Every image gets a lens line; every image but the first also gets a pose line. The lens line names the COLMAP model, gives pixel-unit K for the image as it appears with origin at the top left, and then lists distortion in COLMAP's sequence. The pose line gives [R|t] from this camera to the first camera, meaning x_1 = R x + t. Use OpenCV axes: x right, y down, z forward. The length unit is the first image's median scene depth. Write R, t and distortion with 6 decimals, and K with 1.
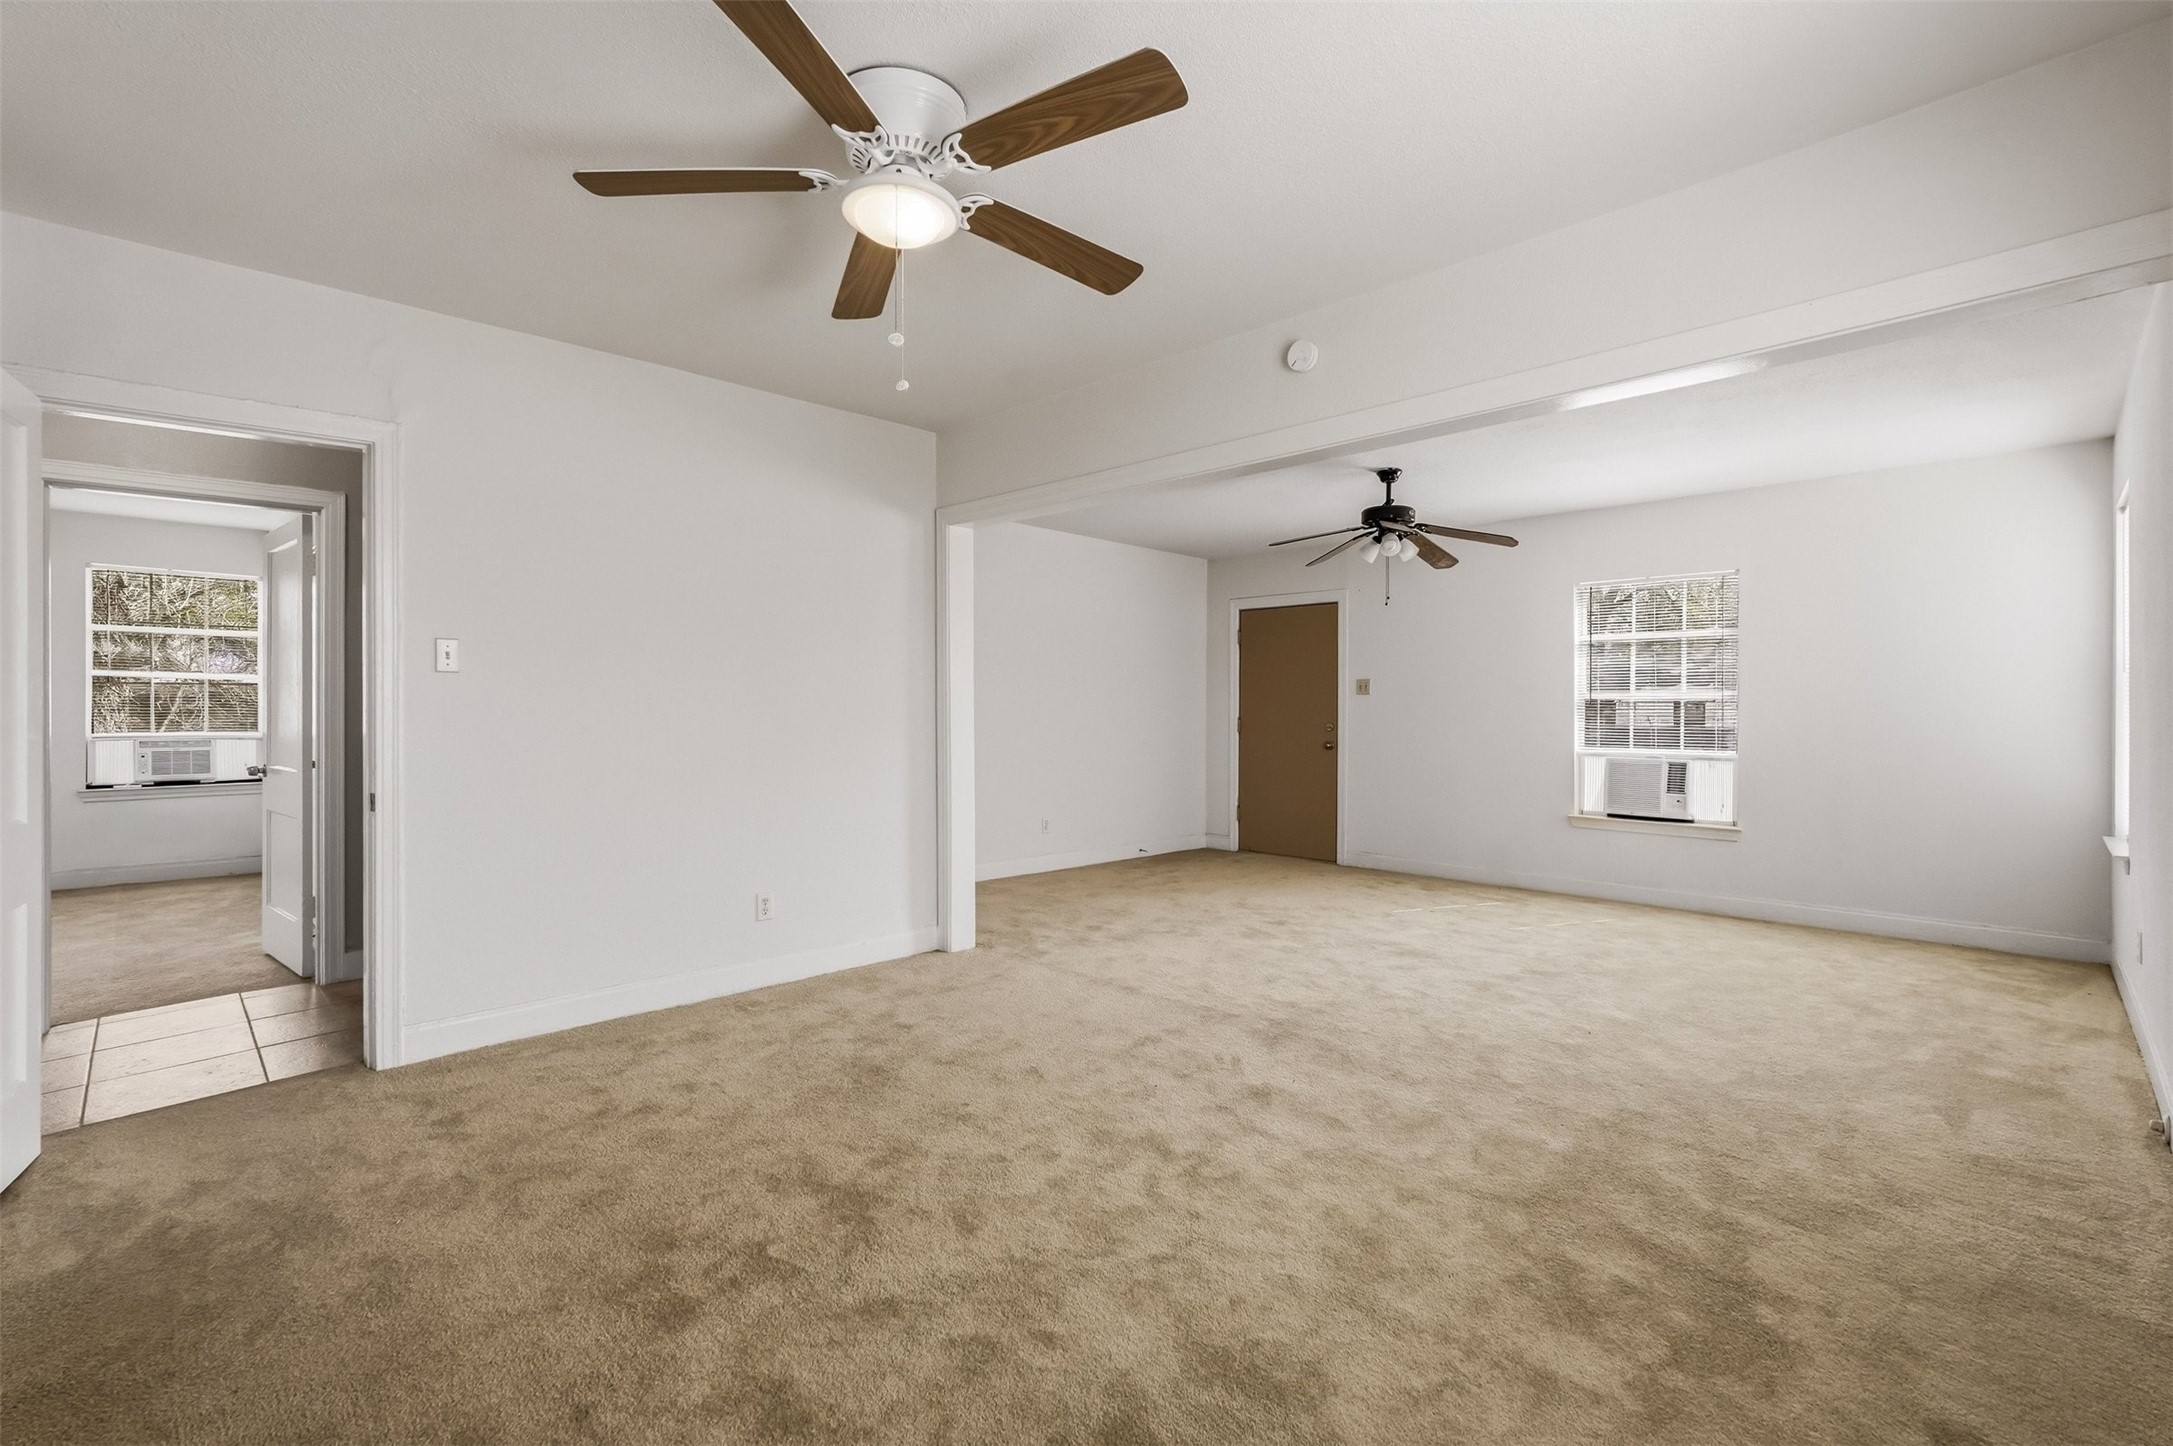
lens RADIAL K [[955.7, 0, 1076.1], [0, 955.7, 710.0], [0, 0, 1]] dist [-0.016904, 0.008193]
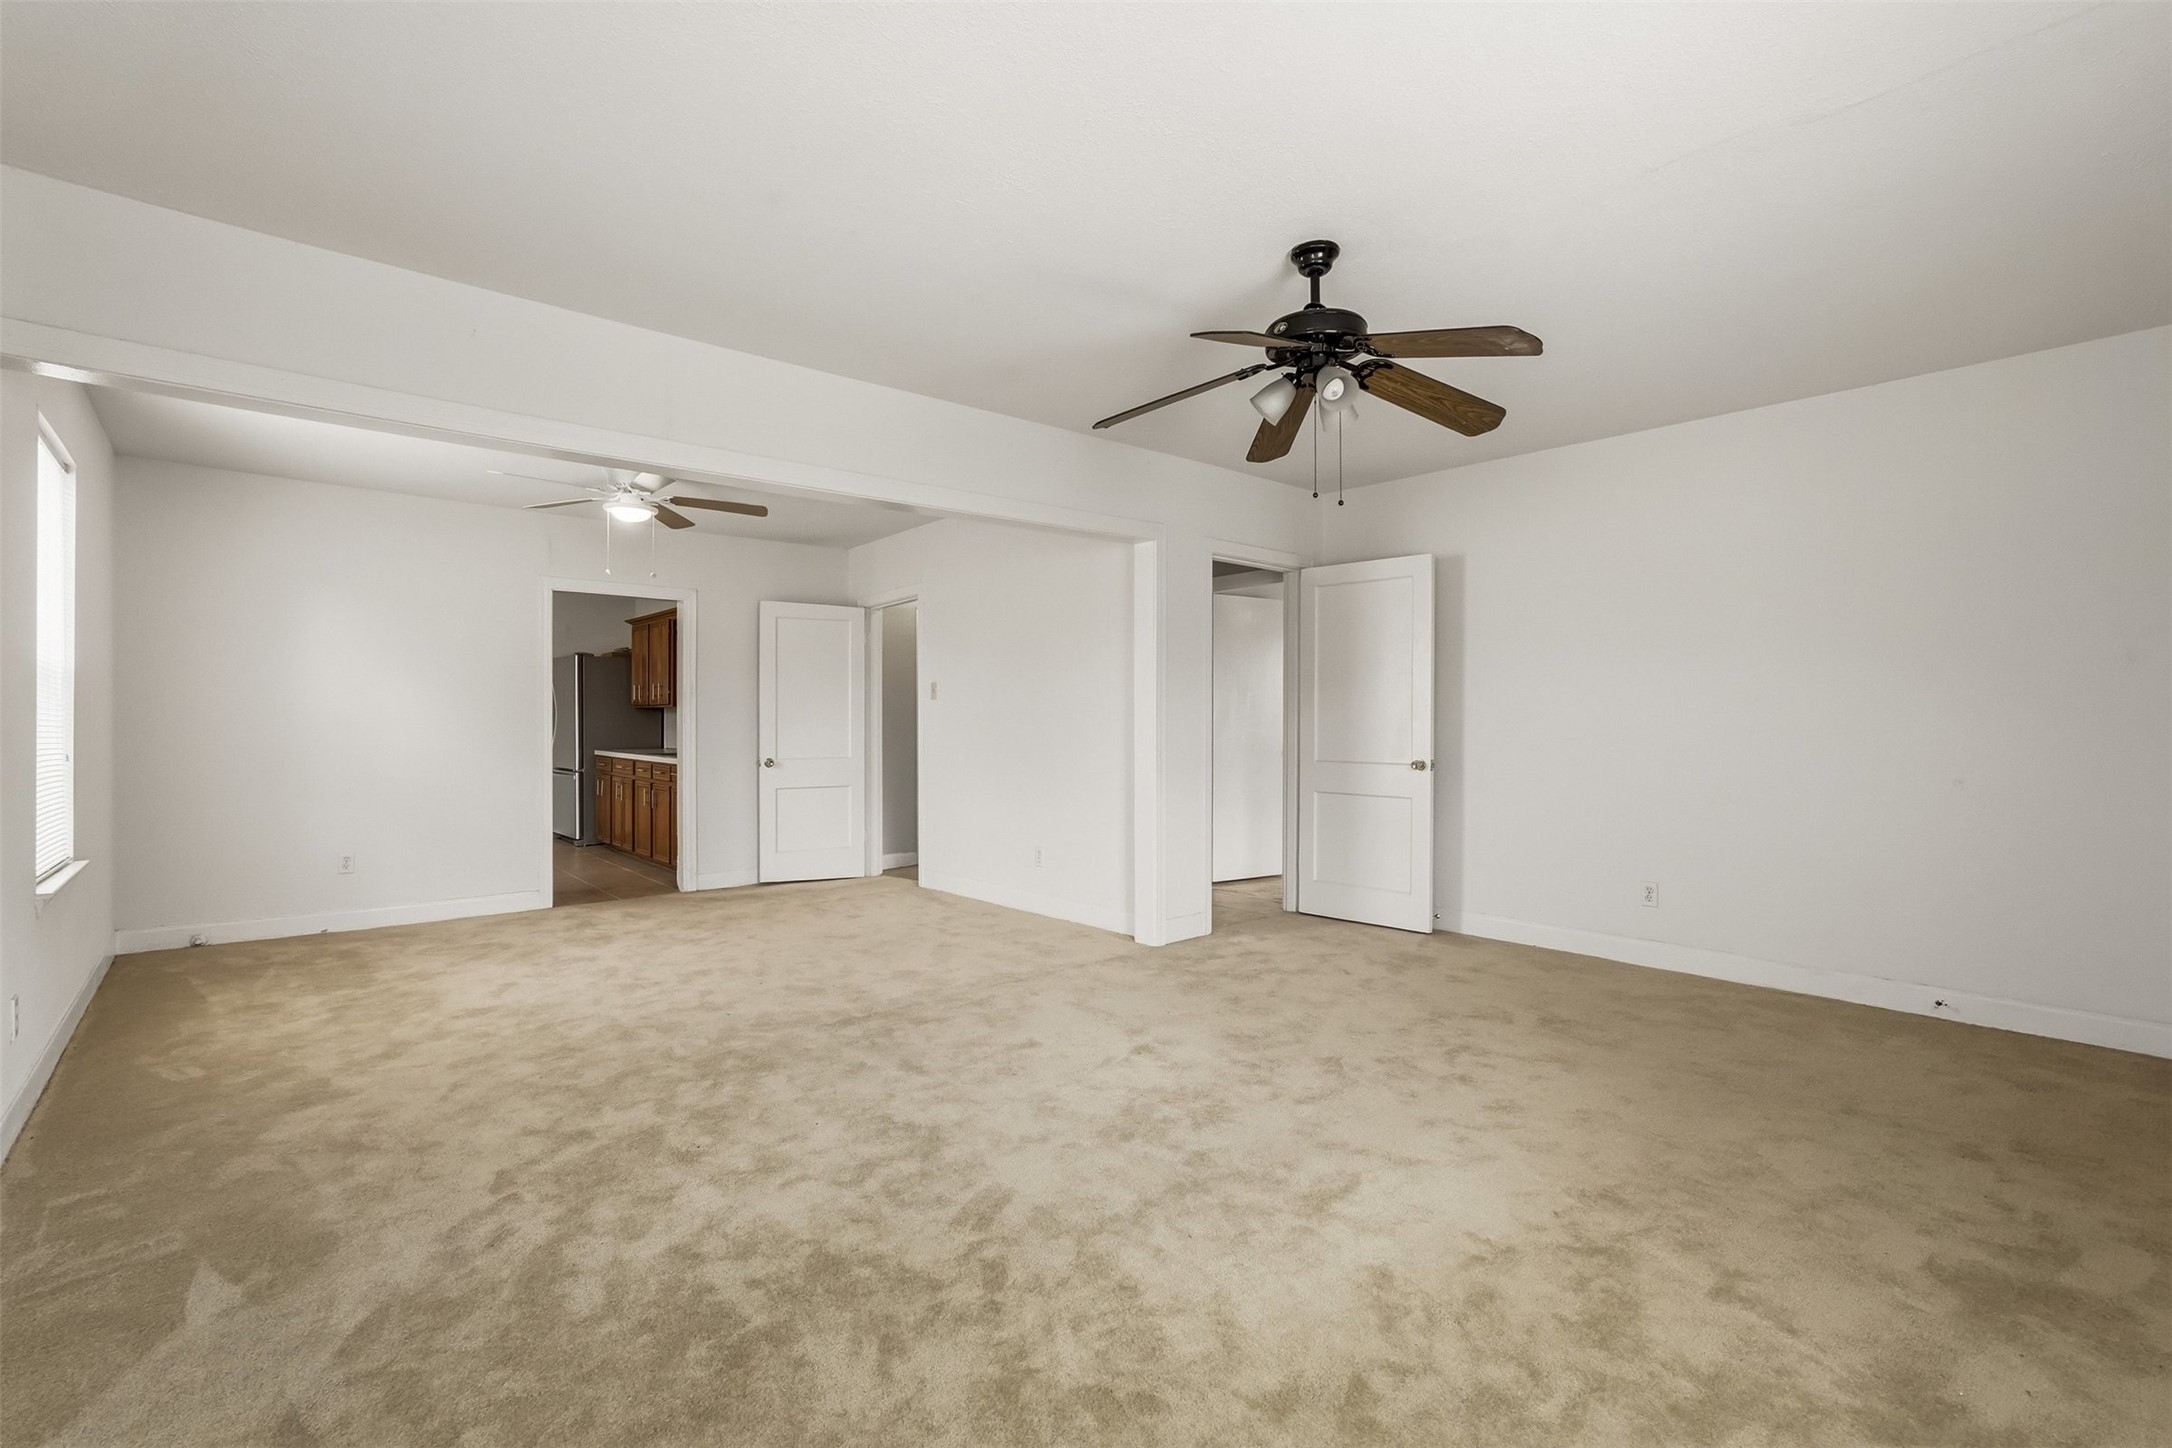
lens RADIAL K [[955.2, 0, 1075.6], [0, 955.2, 711.1], [0, 0, 1]] dist [-0.016904, 0.008193]
pose [[-0.054358, -0.011667, -0.998453, 0.764061], [0.003132, 0.999925, -0.011855, 0.005872], [0.998517, -0.003772, -0.054317, 0.804120]]
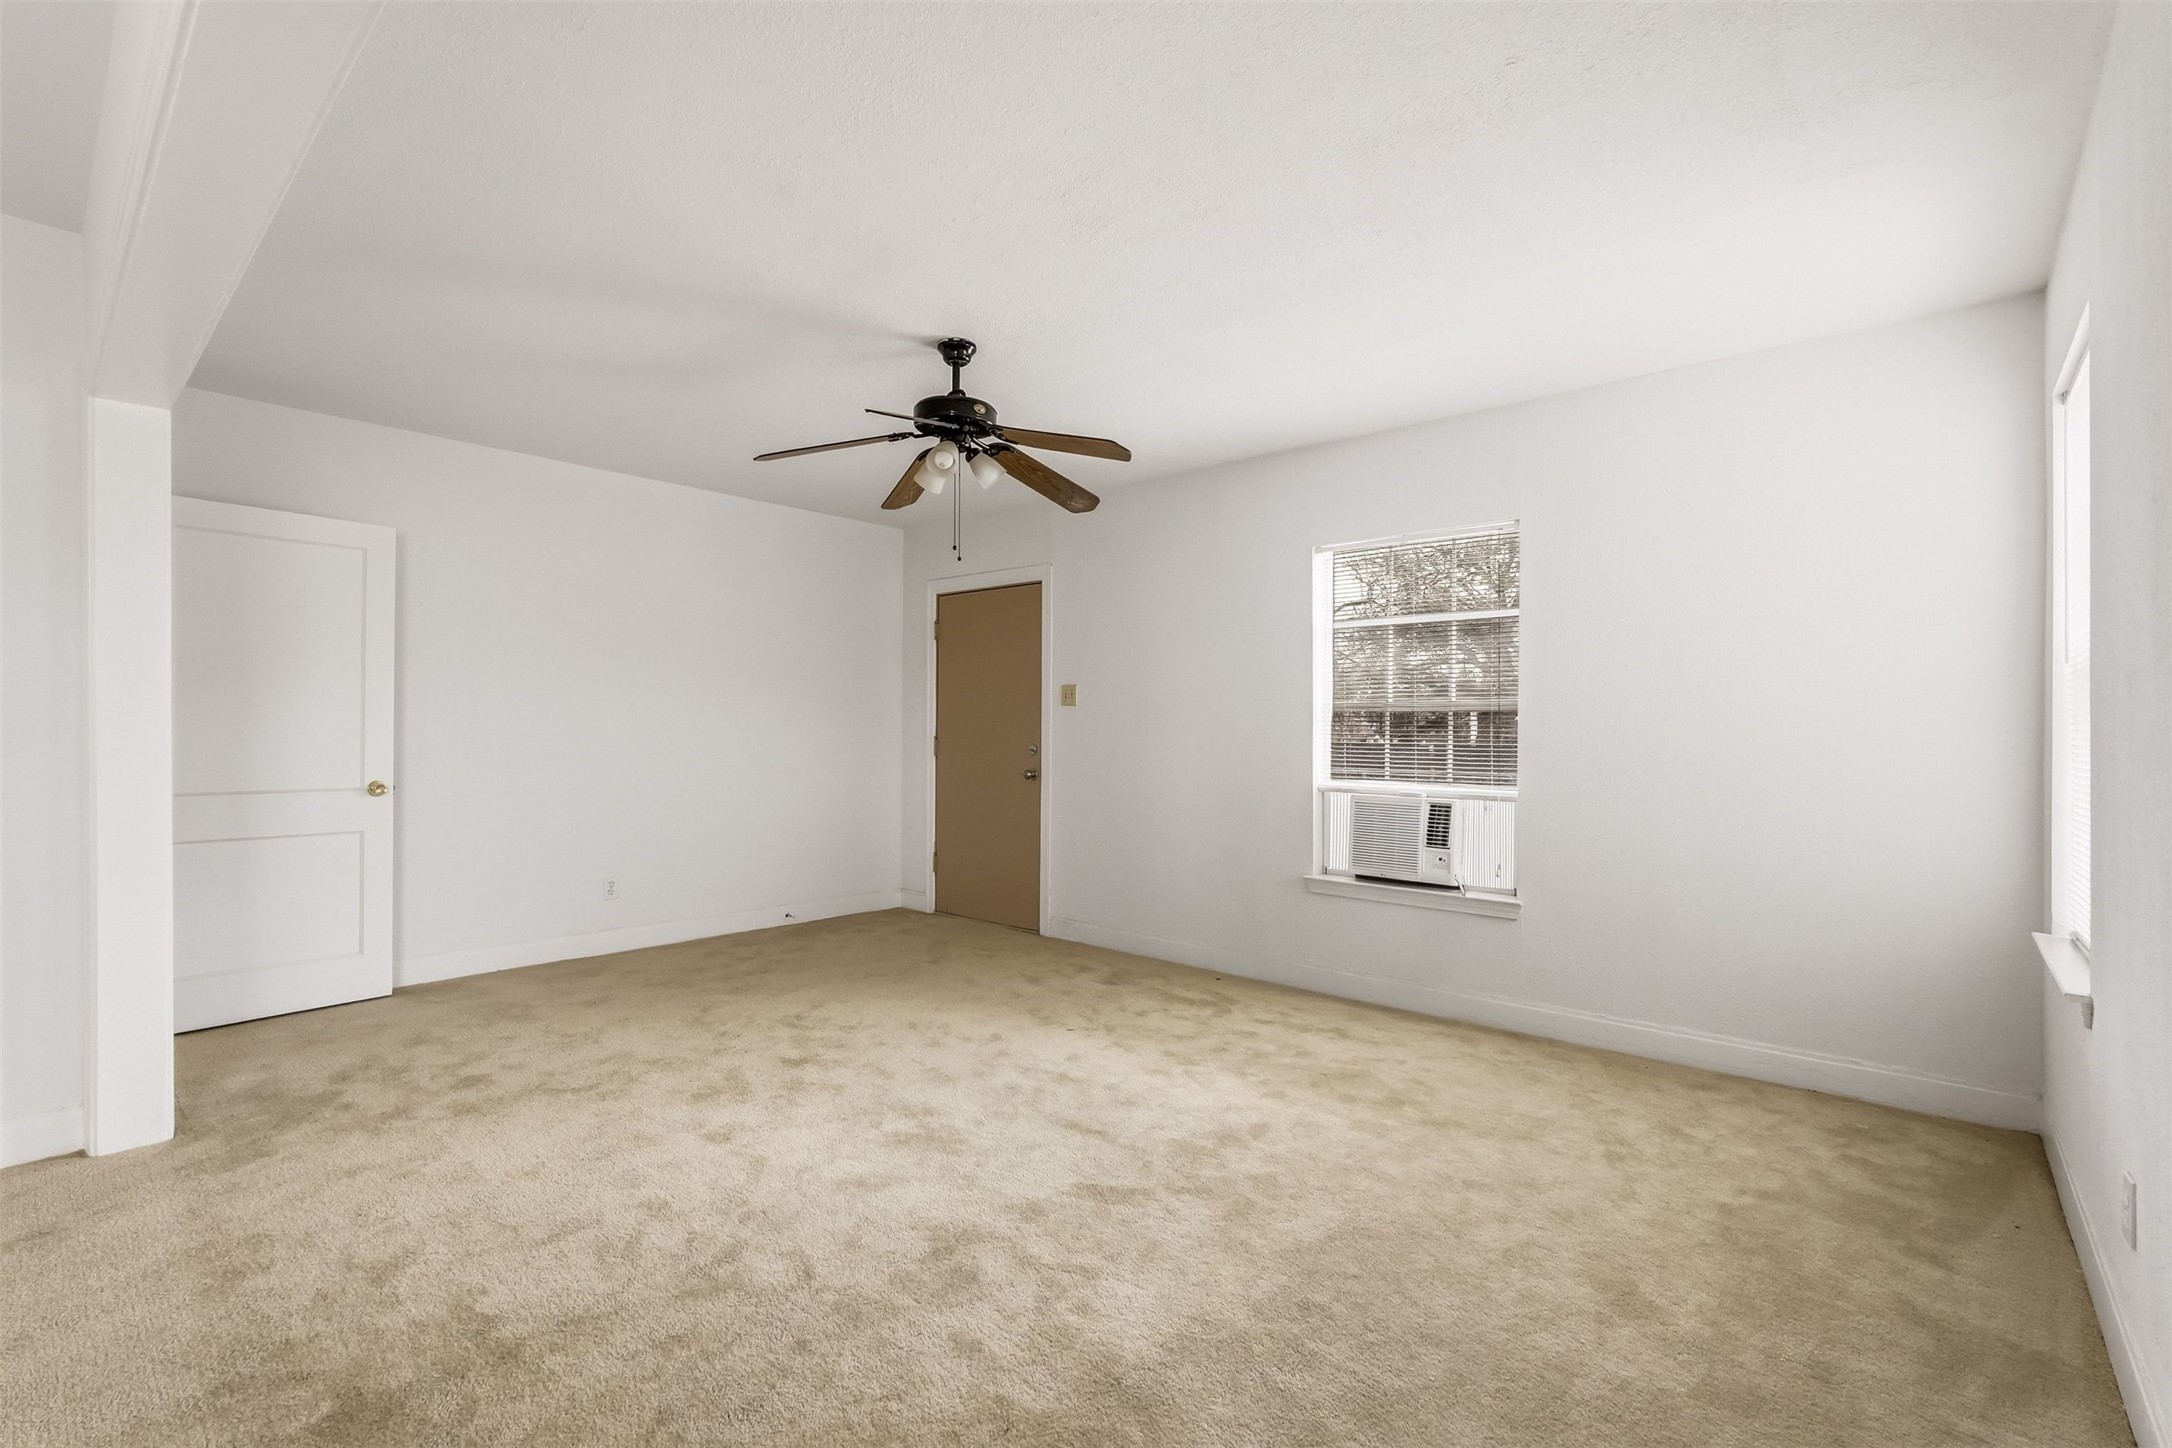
lens RADIAL K [[948.6, 0, 1086.0], [0, 948.6, 724.0], [0, 0, 1]] dist [-0.020244, 0.008452]
pose [[0.998176, 0.001353, 0.060361, 0.337196], [-0.001163, 0.999994, -0.003191, 0.000375], [-0.060365, 0.003115, 0.998171, 0.333866]]
